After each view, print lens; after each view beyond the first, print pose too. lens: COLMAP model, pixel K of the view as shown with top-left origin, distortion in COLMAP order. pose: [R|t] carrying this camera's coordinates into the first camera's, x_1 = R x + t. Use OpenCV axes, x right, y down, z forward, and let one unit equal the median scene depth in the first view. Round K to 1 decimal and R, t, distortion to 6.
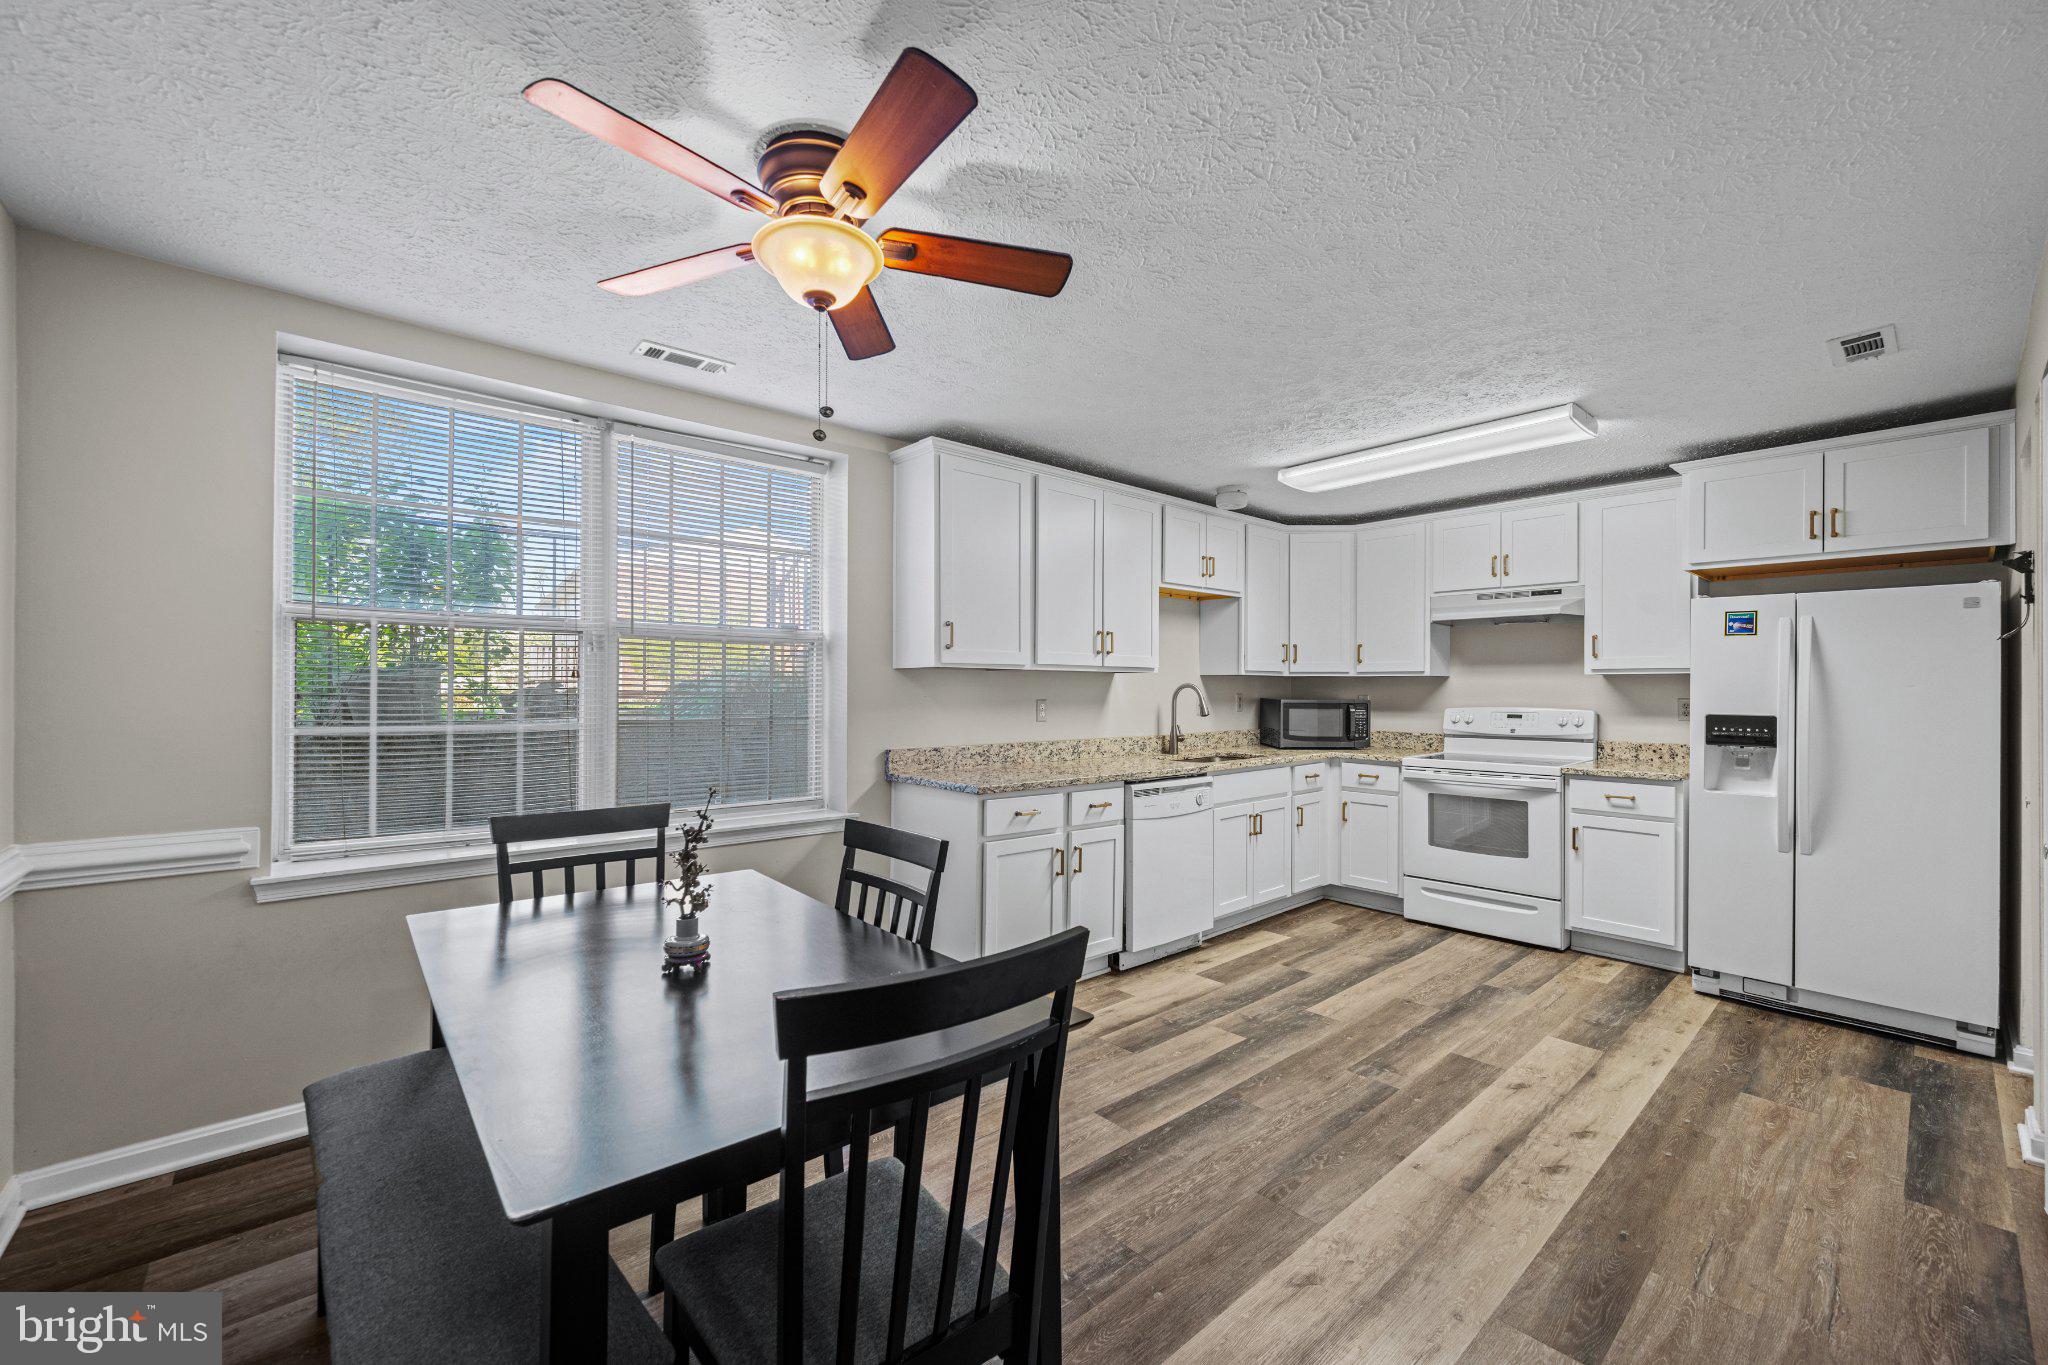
lens RADIAL K [[814.7, 0, 1025.5], [0, 814.7, 688.3], [0, 0, 1]] dist [-0.000090, -0.000030]
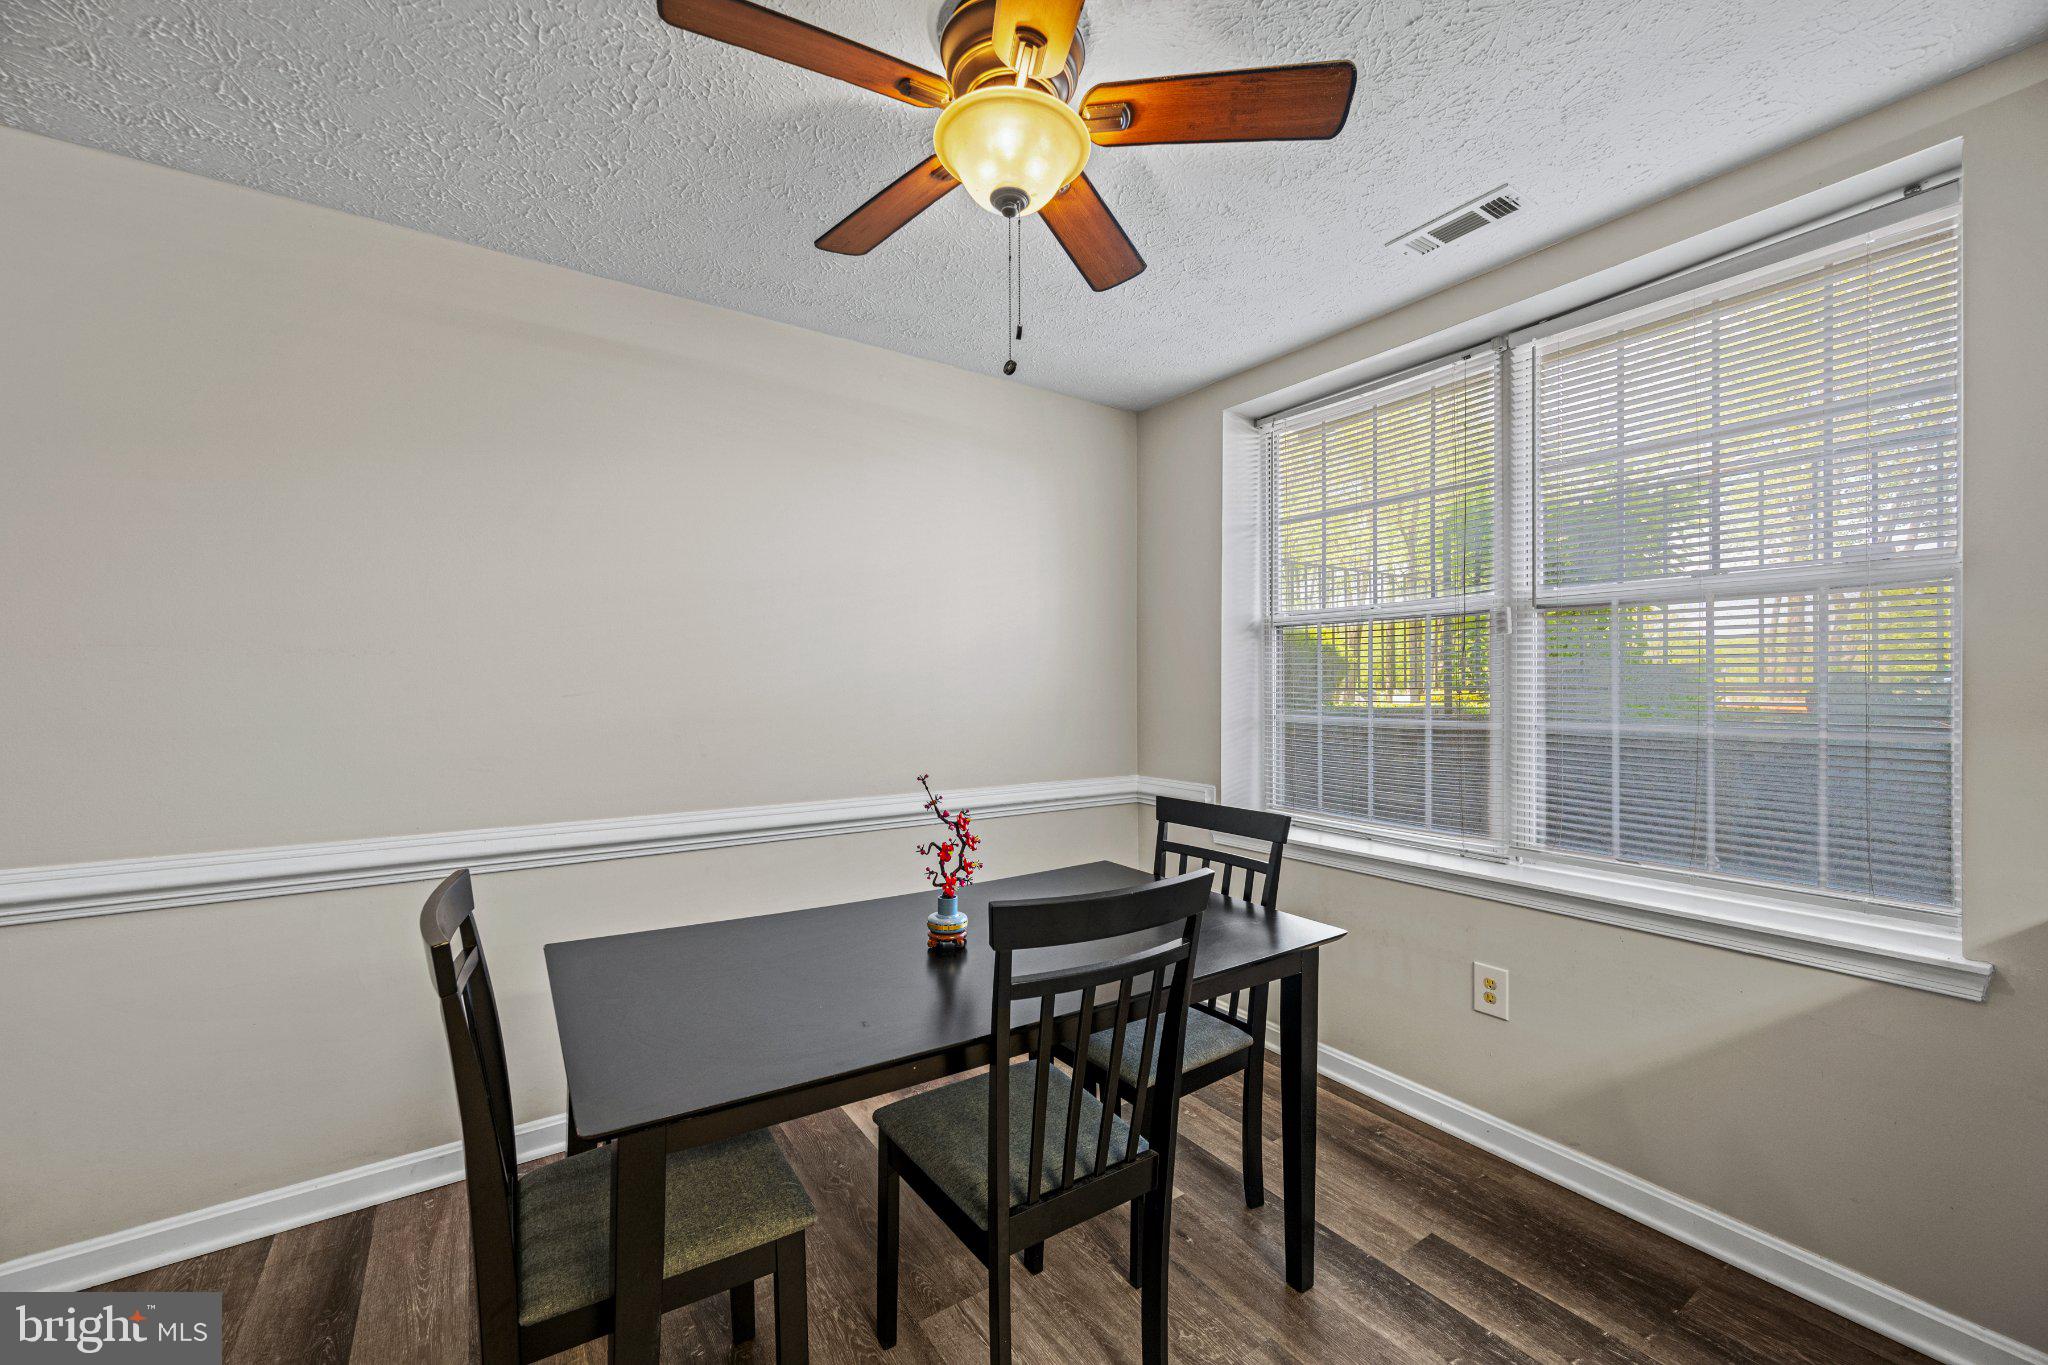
lens RADIAL K [[814.7, 0, 1025.5], [0, 814.7, 688.3], [0, 0, 1]] dist [-0.000090, -0.000030]
pose [[-0.118756, -0.005954, -0.992906, 0.257180], [0.006721, 0.999954, -0.006800, 0.009010], [0.992901, -0.007481, -0.118710, 0.515727]]
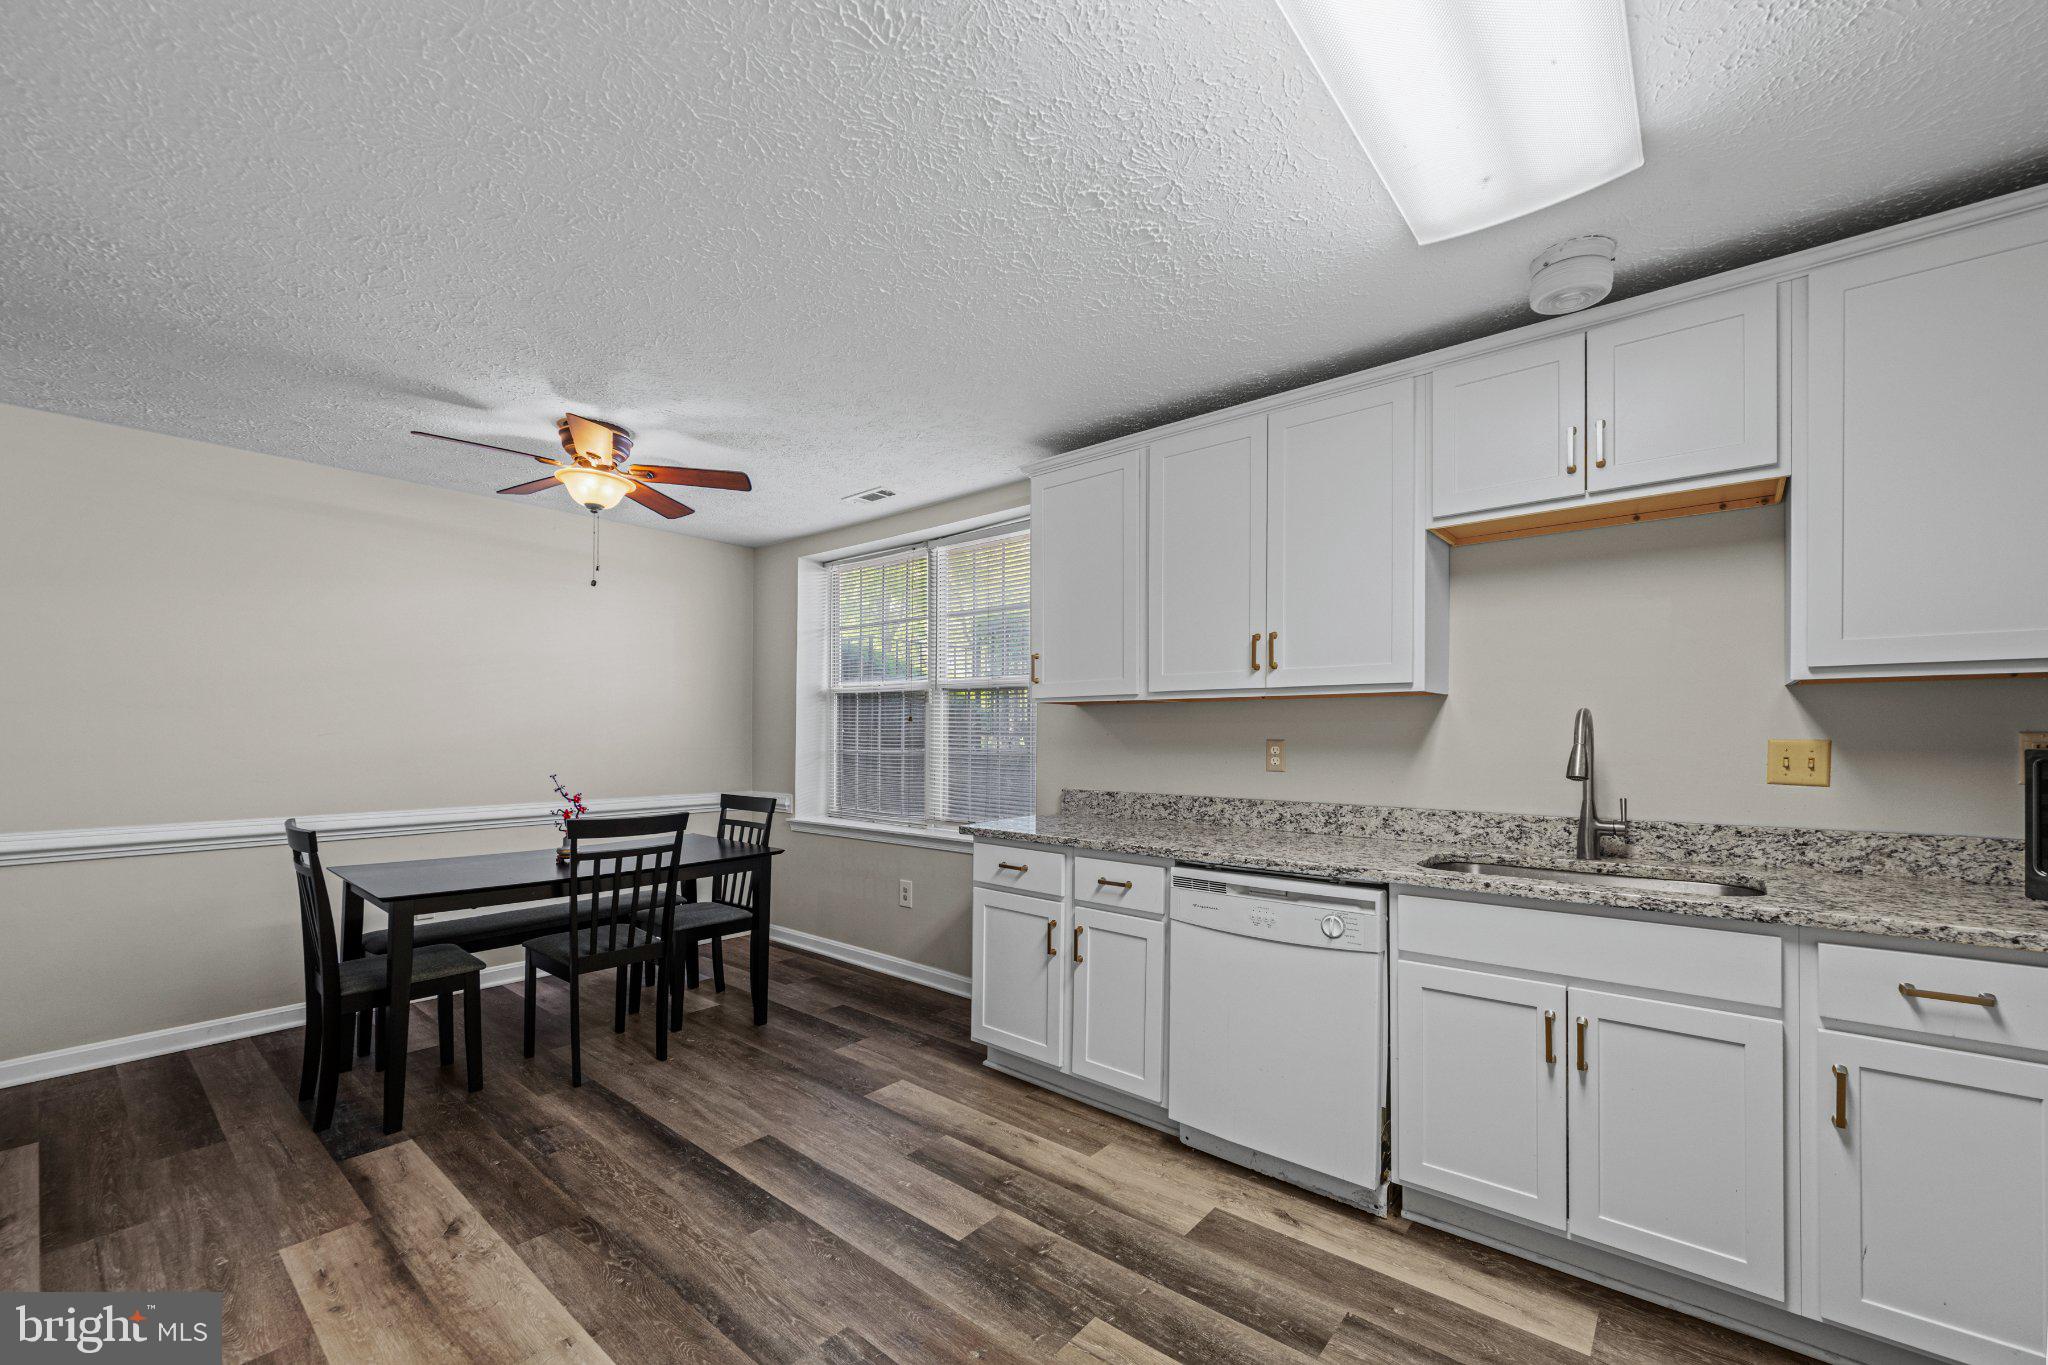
lens RADIAL K [[828.0, 0, 1024.0], [0, 828.0, 731.9], [0, 0, 1]] dist [-0.000146, -0.000048]
pose [[0.146755, -0.005540, -0.989157, 0.777967], [0.001773, 0.999984, -0.005337, 0.011634], [0.989171, -0.000970, 0.146762, 0.775851]]
